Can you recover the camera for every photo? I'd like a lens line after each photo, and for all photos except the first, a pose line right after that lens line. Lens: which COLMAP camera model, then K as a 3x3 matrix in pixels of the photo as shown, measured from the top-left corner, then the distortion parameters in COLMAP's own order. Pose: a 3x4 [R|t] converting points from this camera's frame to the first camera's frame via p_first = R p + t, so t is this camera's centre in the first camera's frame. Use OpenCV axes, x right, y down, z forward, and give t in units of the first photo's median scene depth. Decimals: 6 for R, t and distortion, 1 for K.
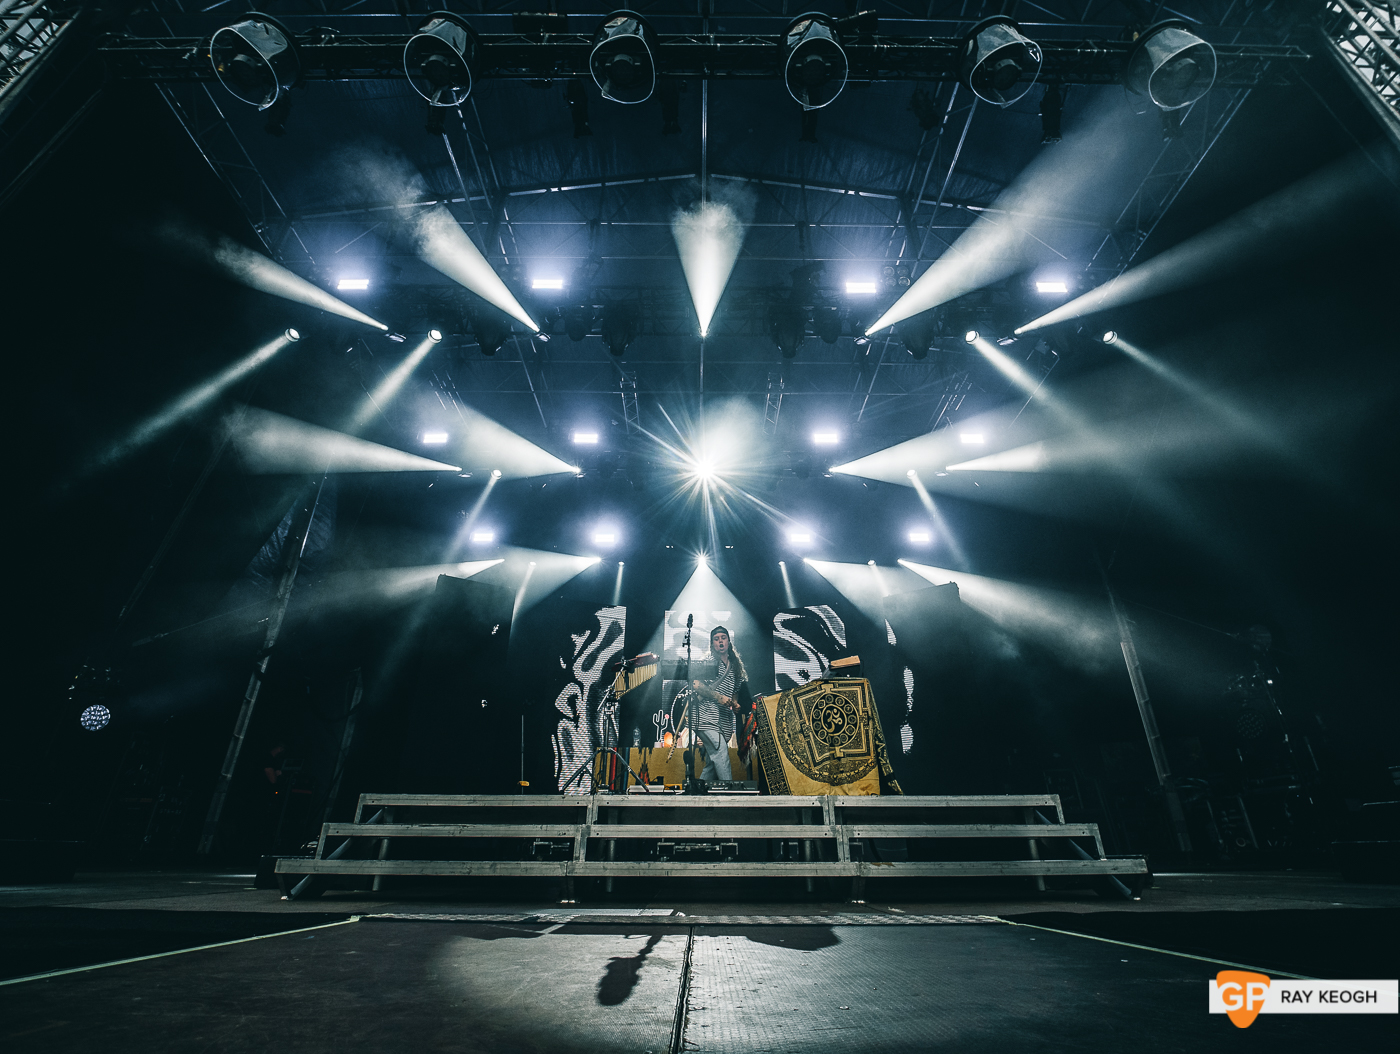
lens RADIAL K [[645.8, 0, 698.2], [0, 645.8, 506.1], [0, 0, 1]] dist [-0.015727, -0.000827]
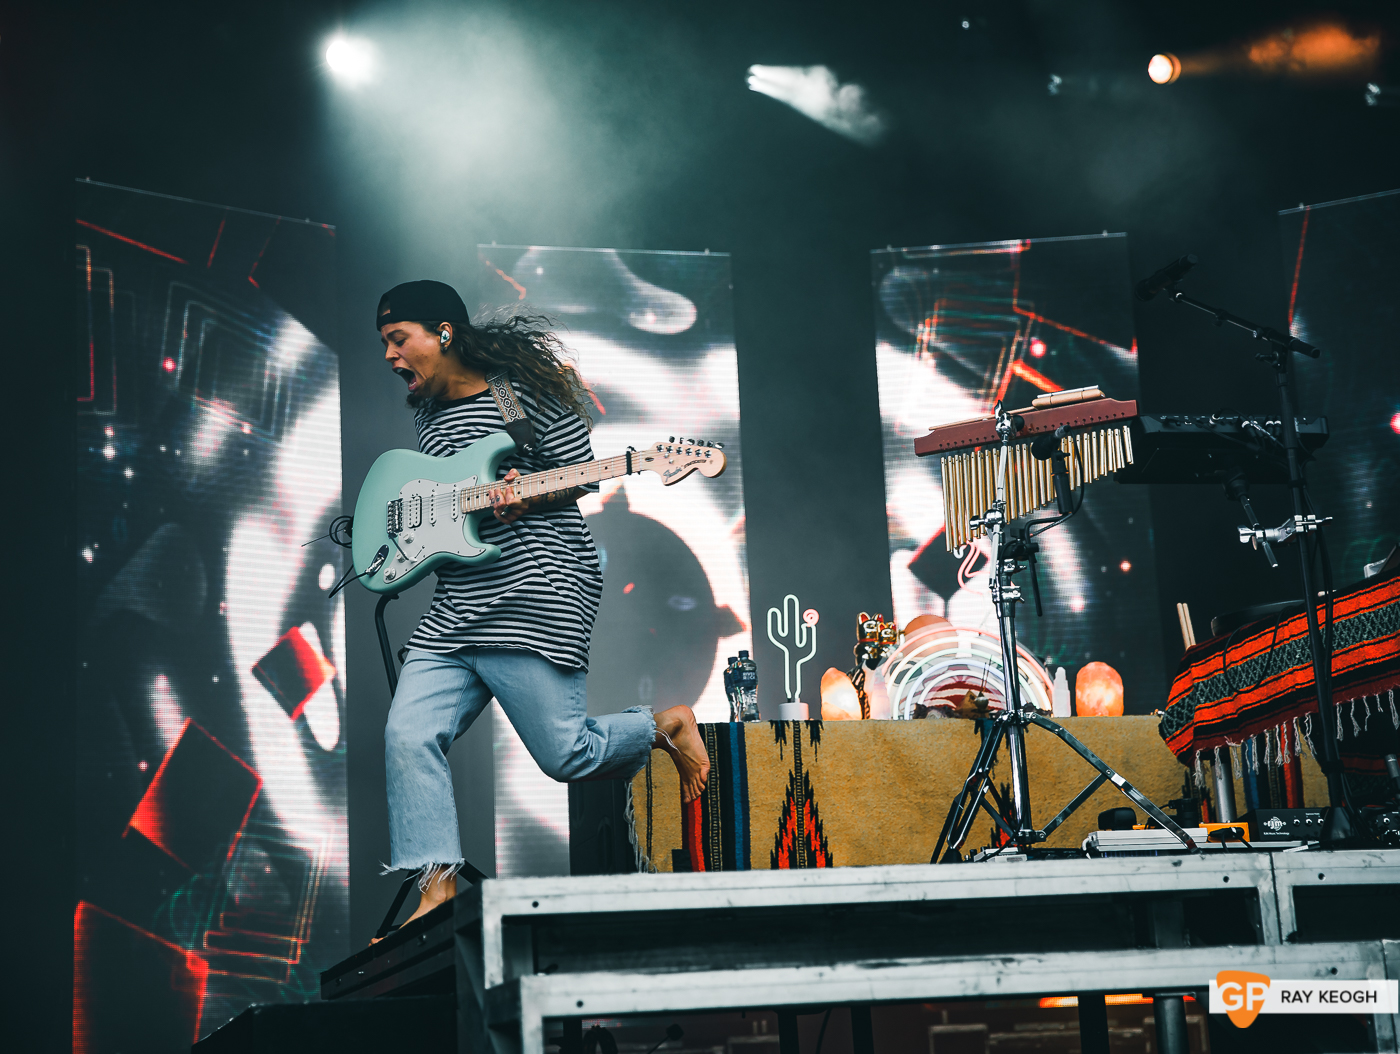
lens RADIAL K [[2451.5, 0, 700.0], [0, 2451.5, 527.0], [0, 0, 1]] dist [0.016692, 1.087939]
pose [[0.974798, -0.003363, 0.223064, -0.500545], [-0.056249, 0.963877, 0.260340, 0.020738], [-0.215881, -0.266326, 0.939396, 0.028665]]
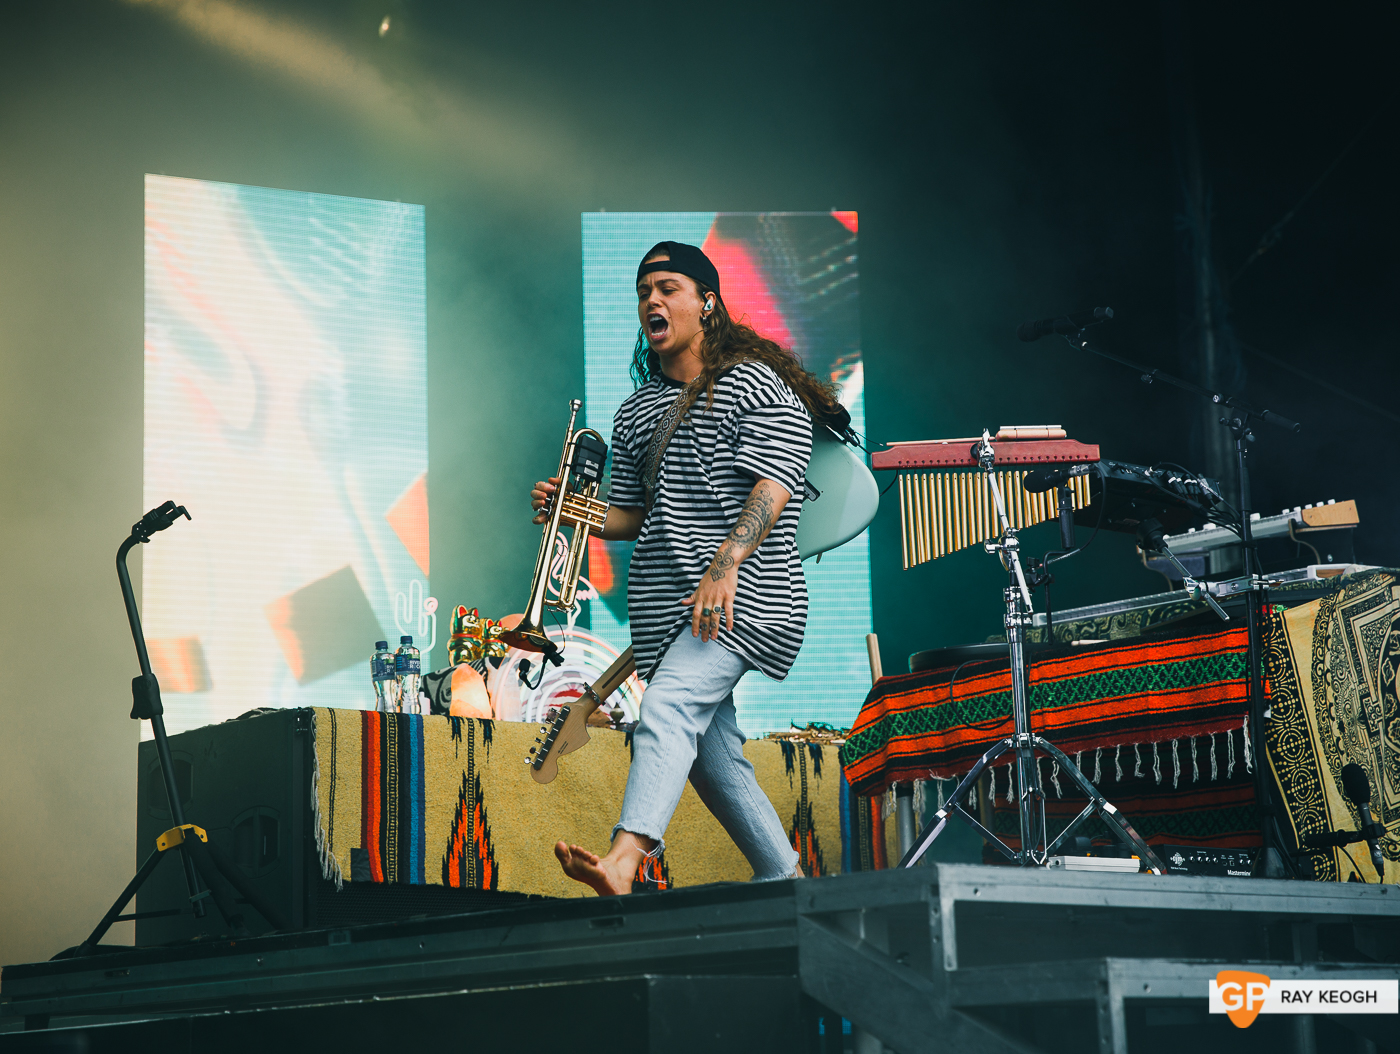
lens RADIAL K [[2855.8, 0, 702.2], [0, 2855.8, 490.0], [0, 0, 1]] dist [0.223466, -0.396719]
pose [[0.761008, 0.110222, 0.639310, -1.059072], [-0.279494, 0.945020, 0.169768, 0.085544], [-0.585448, -0.307878, 0.749974, 0.132750]]
